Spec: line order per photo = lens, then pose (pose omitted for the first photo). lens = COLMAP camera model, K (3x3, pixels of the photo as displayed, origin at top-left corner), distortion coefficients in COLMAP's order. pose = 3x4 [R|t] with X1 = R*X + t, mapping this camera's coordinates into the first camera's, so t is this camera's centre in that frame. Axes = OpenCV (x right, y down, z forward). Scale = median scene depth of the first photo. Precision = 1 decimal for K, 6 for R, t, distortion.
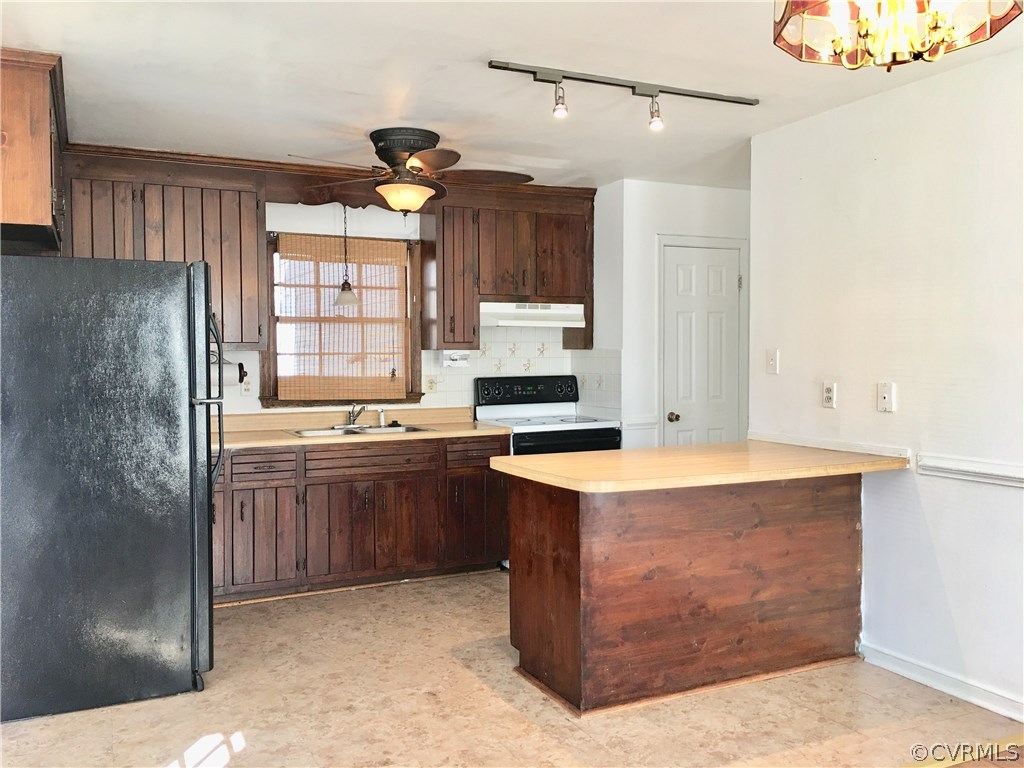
lens RADIAL K [[868.4, 0, 511.3], [0, 868.4, 382.1], [0, 0, 1]] dist [0.082189, -0.099846]
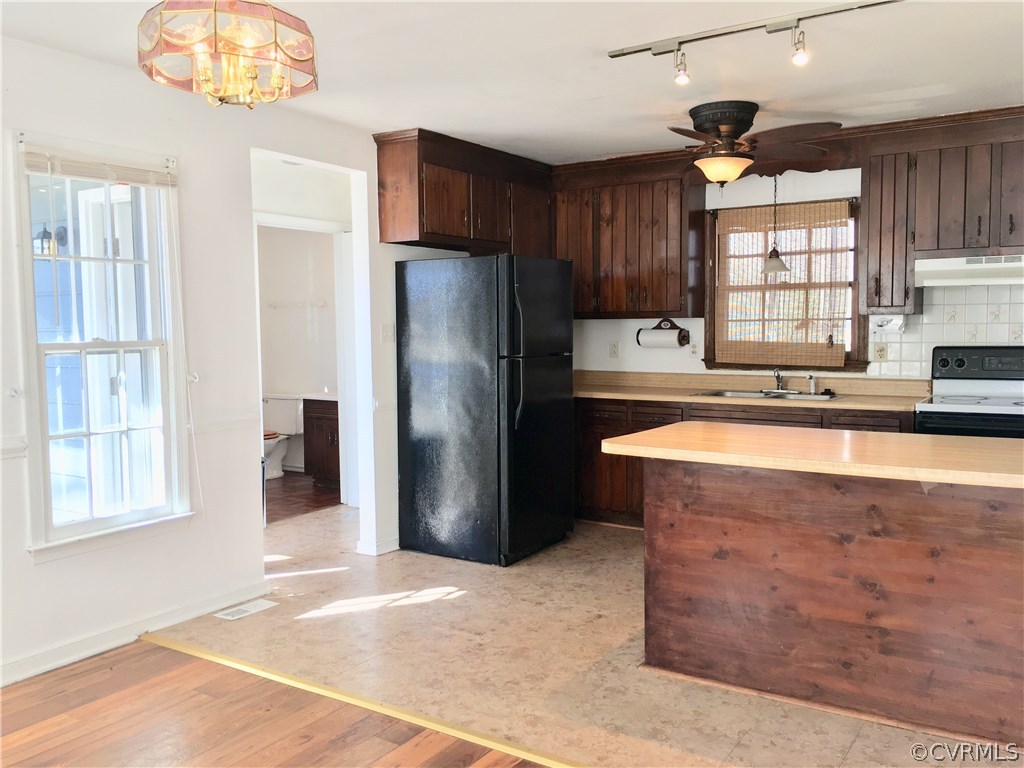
lens RADIAL K [[868.4, 0, 510.7], [0, 868.4, 385.0], [0, 0, 1]] dist [0.082189, -0.099846]
pose [[0.527251, 0.059434, -0.847628, 0.698566], [-0.022030, 0.998172, 0.056286, -0.009604], [0.849424, -0.011003, 0.527596, 0.256229]]
